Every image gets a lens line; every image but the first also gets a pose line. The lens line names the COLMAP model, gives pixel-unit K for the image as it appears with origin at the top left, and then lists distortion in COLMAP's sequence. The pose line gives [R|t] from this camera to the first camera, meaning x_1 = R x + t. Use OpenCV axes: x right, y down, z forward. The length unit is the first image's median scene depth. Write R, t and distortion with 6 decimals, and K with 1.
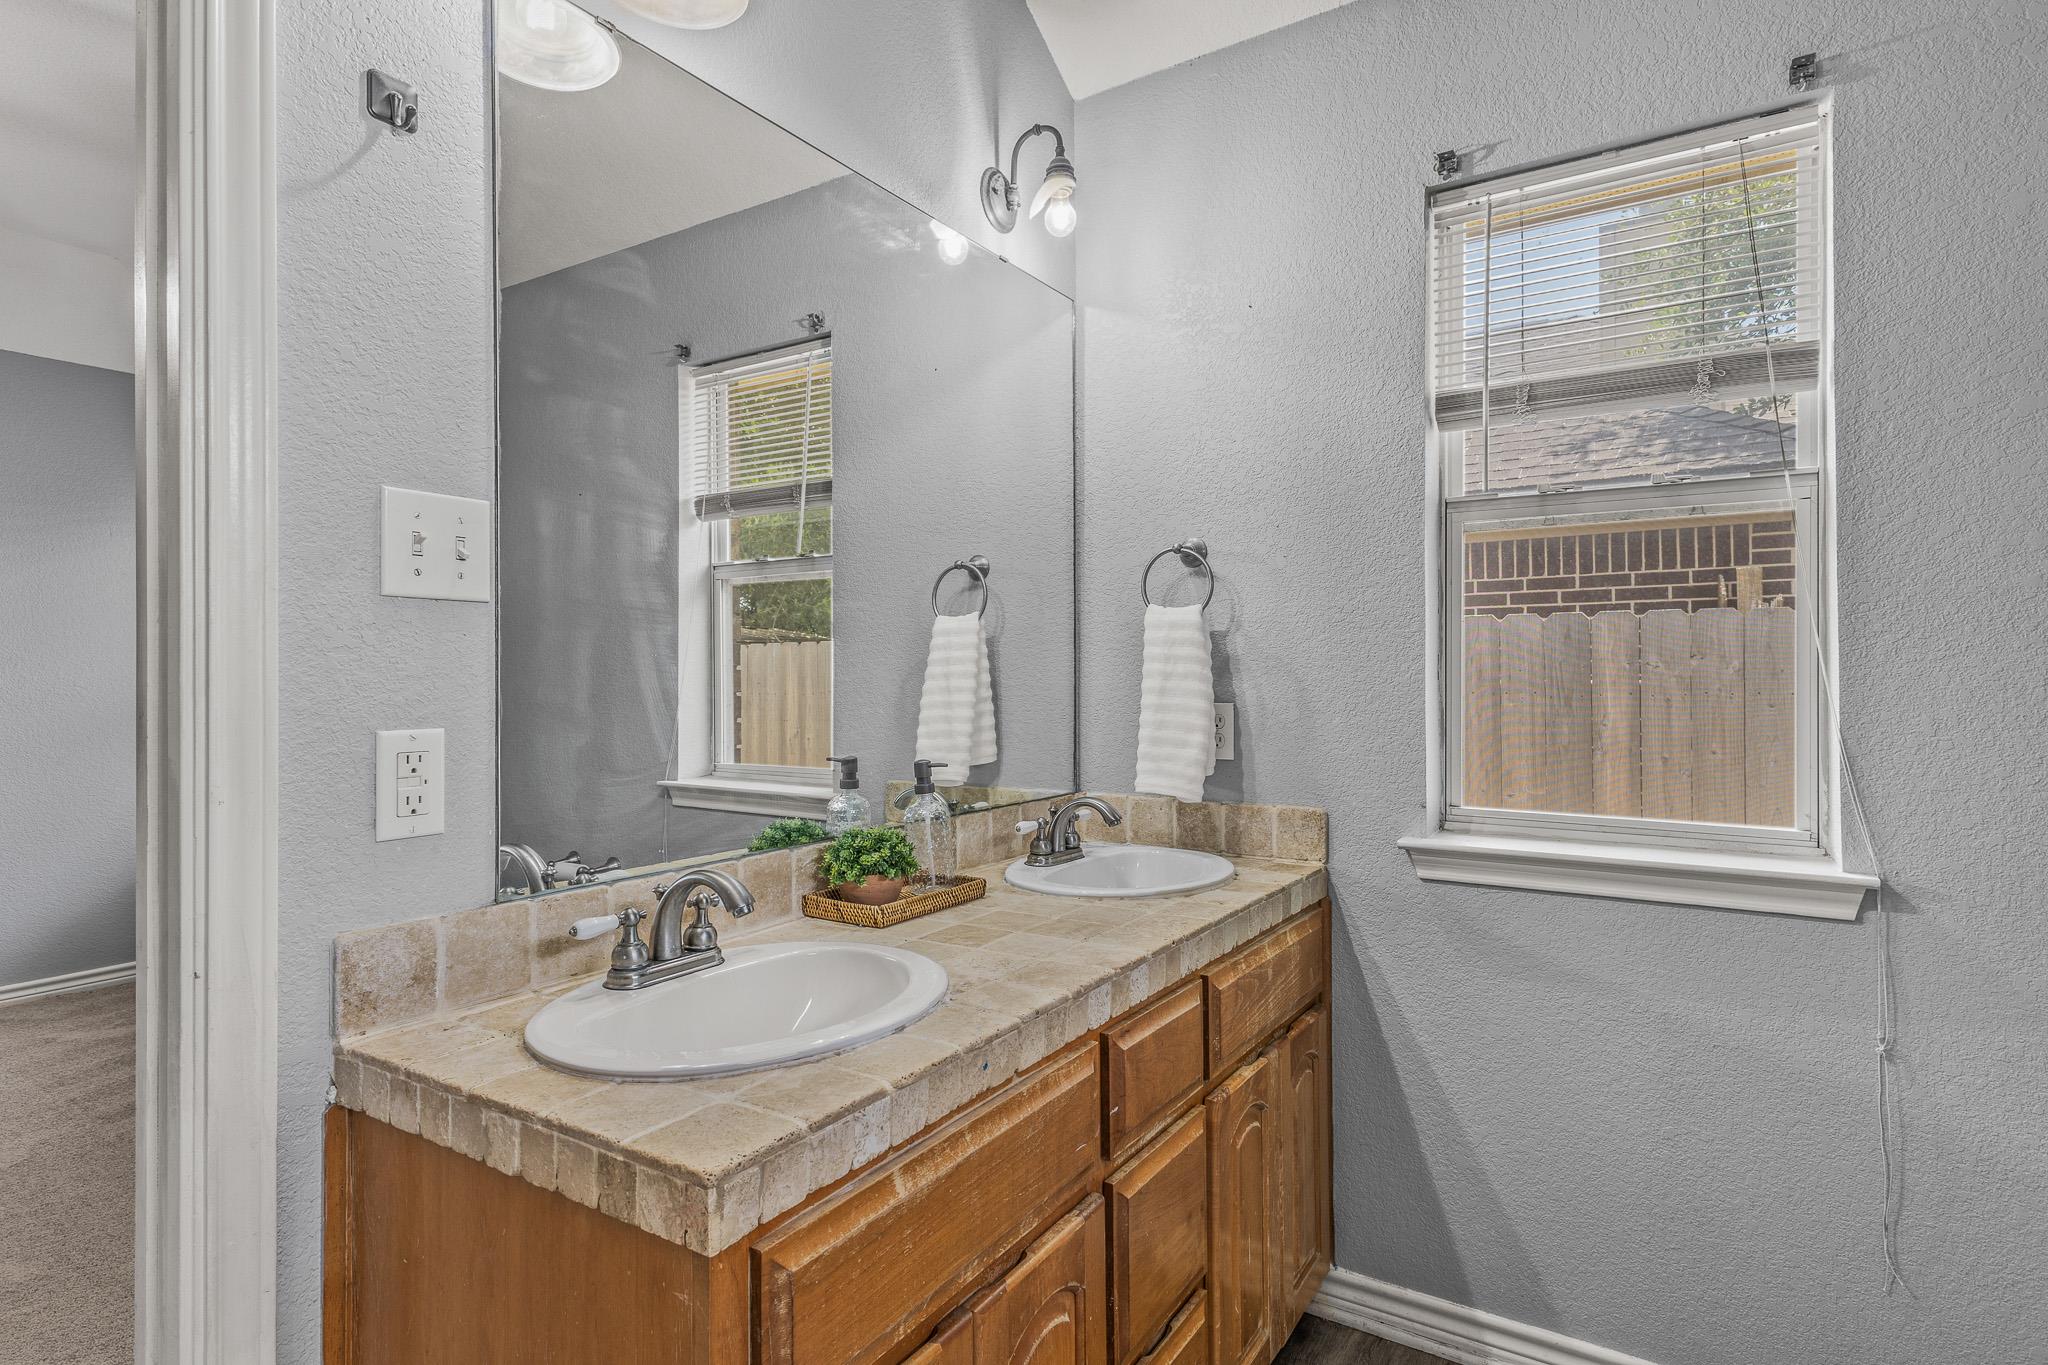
lens RADIAL K [[1054.8, 0, 1026.5], [0, 1054.8, 675.3], [0, 0, 1]] dist [0.015282, -0.000174]
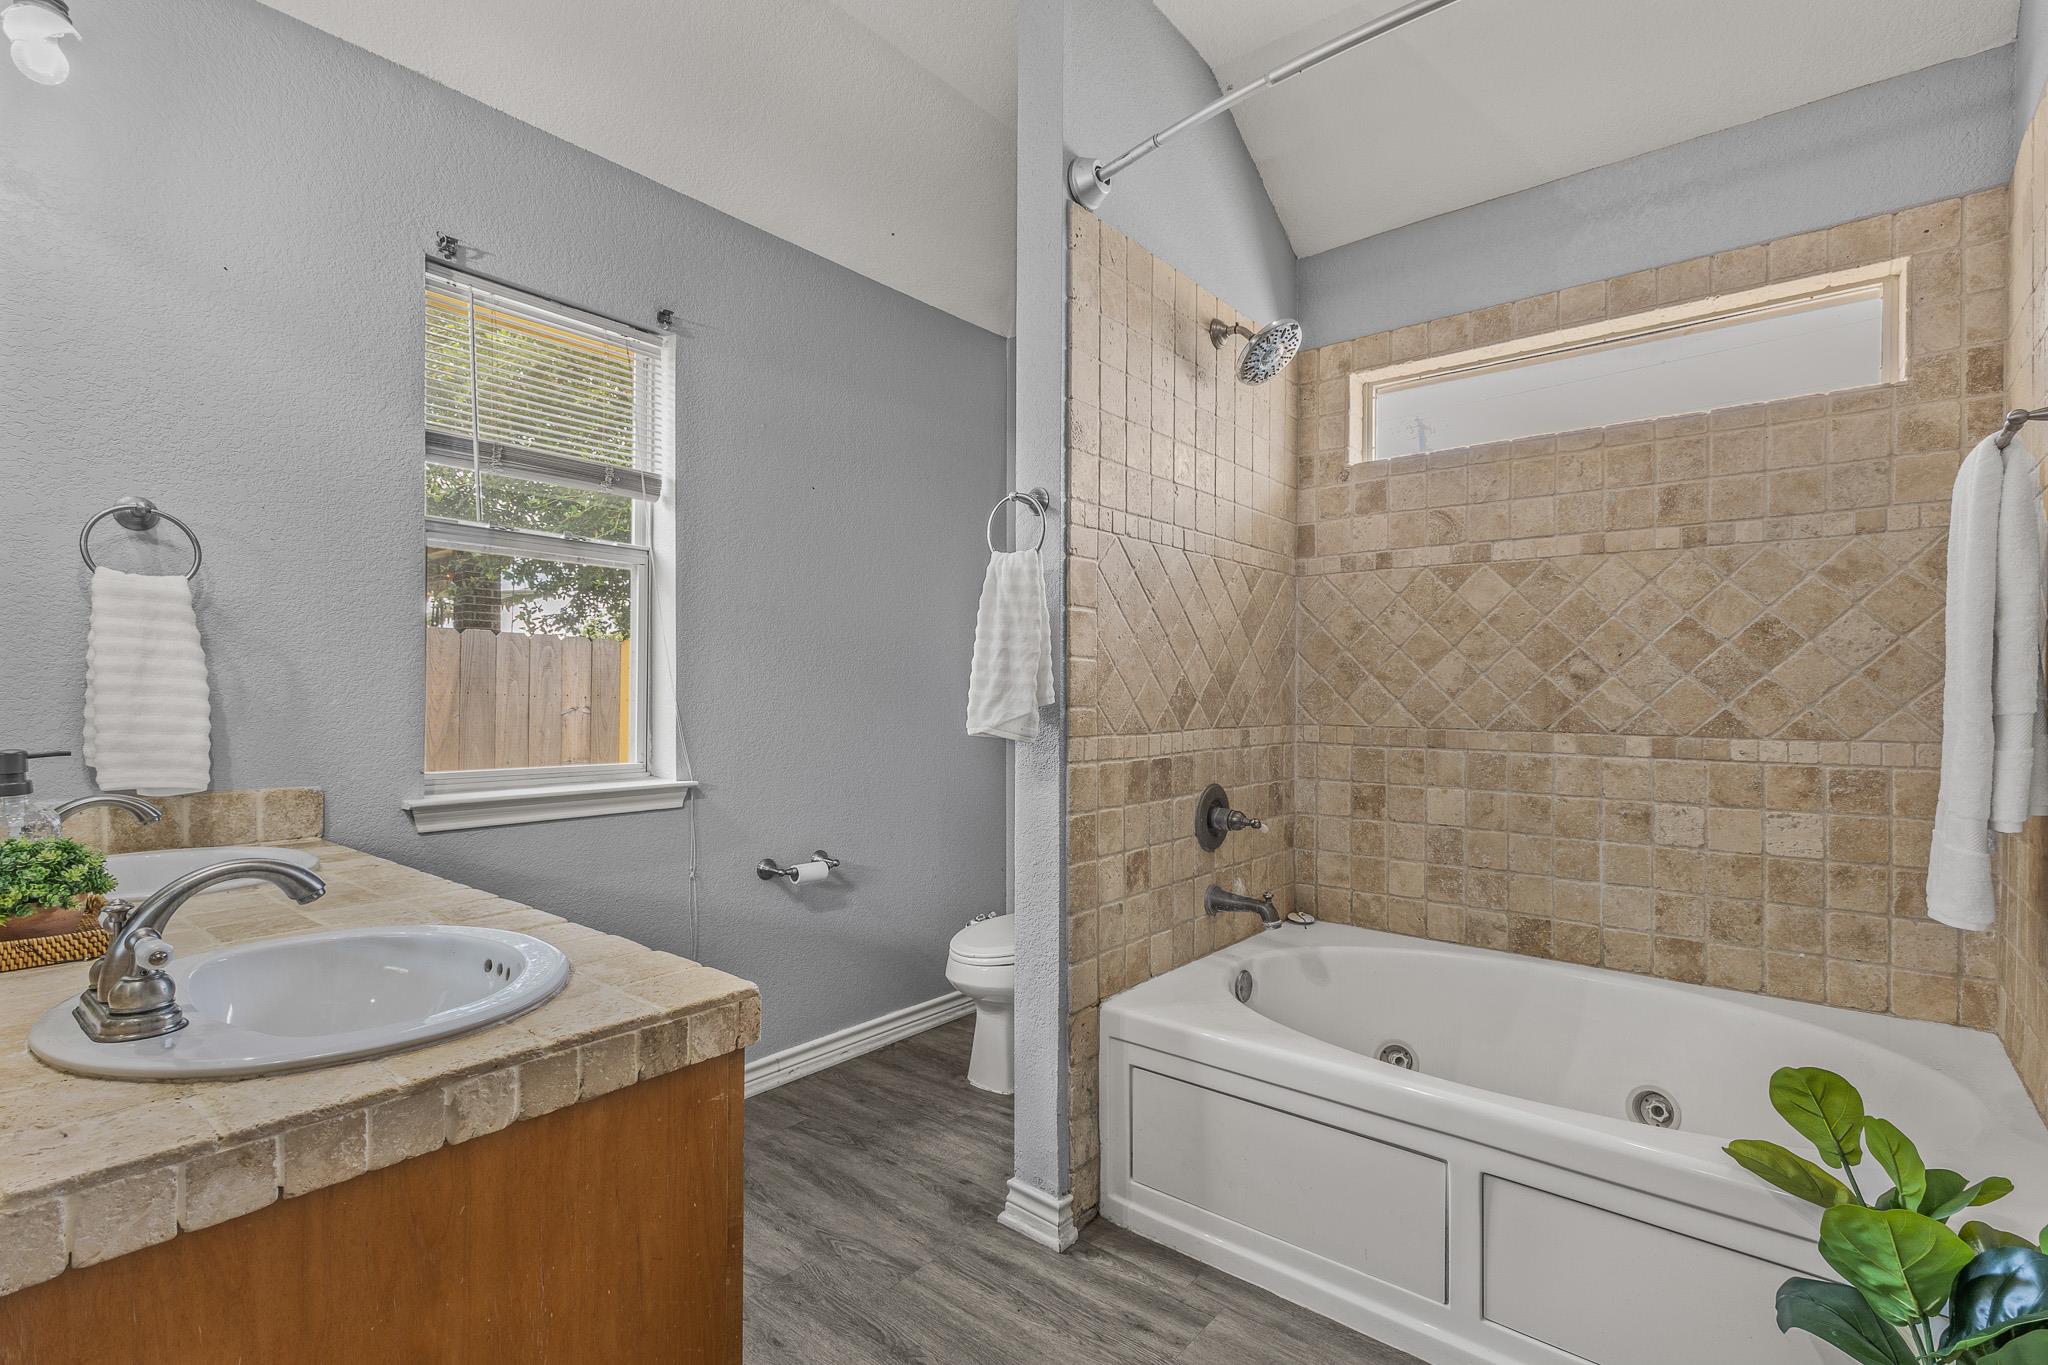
lens RADIAL K [[938.9, 0, 1029.6], [0, 938.9, 690.2], [0, 0, 1]] dist [0.004531, 0.000530]
pose [[0.122059, 0.007094, 0.992497, -0.710894], [-0.007818, 0.999950, -0.006186, 0.039097], [-0.992492, -0.007004, 0.122108, 0.230947]]
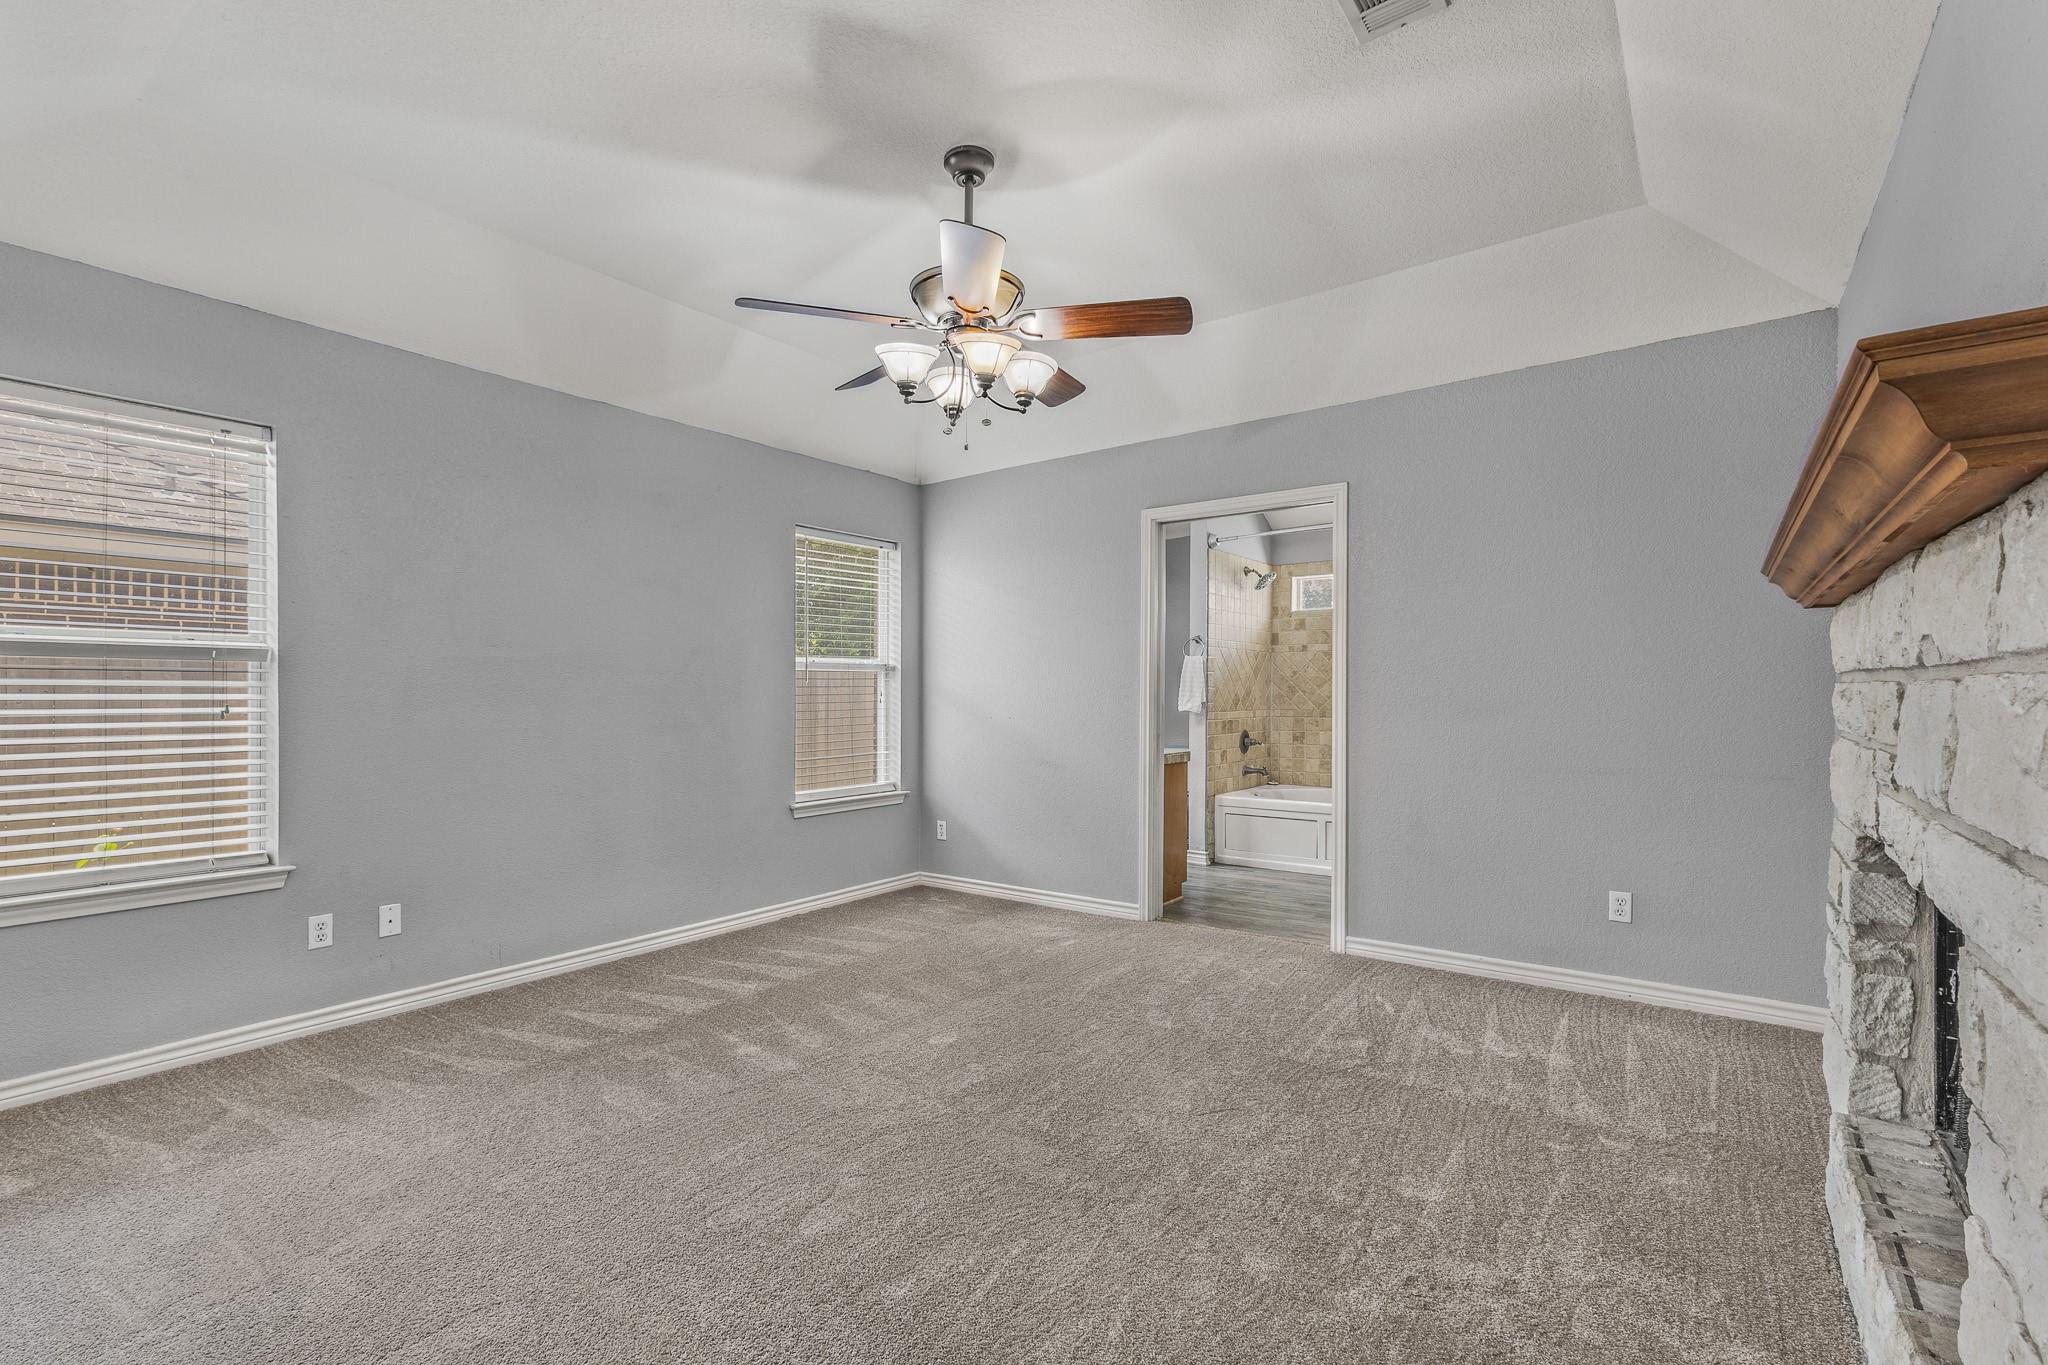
lens RADIAL K [[914.0, 0, 1028.0], [0, 914.0, 706.3], [0, 0, 1]] dist [-0.000027, -0.000613]
pose [[0.070441, -0.007497, 0.997488, -3.439630], [-0.005320, 0.999955, 0.007891, 0.043711], [-0.997502, -0.005863, 0.070398, 0.822680]]
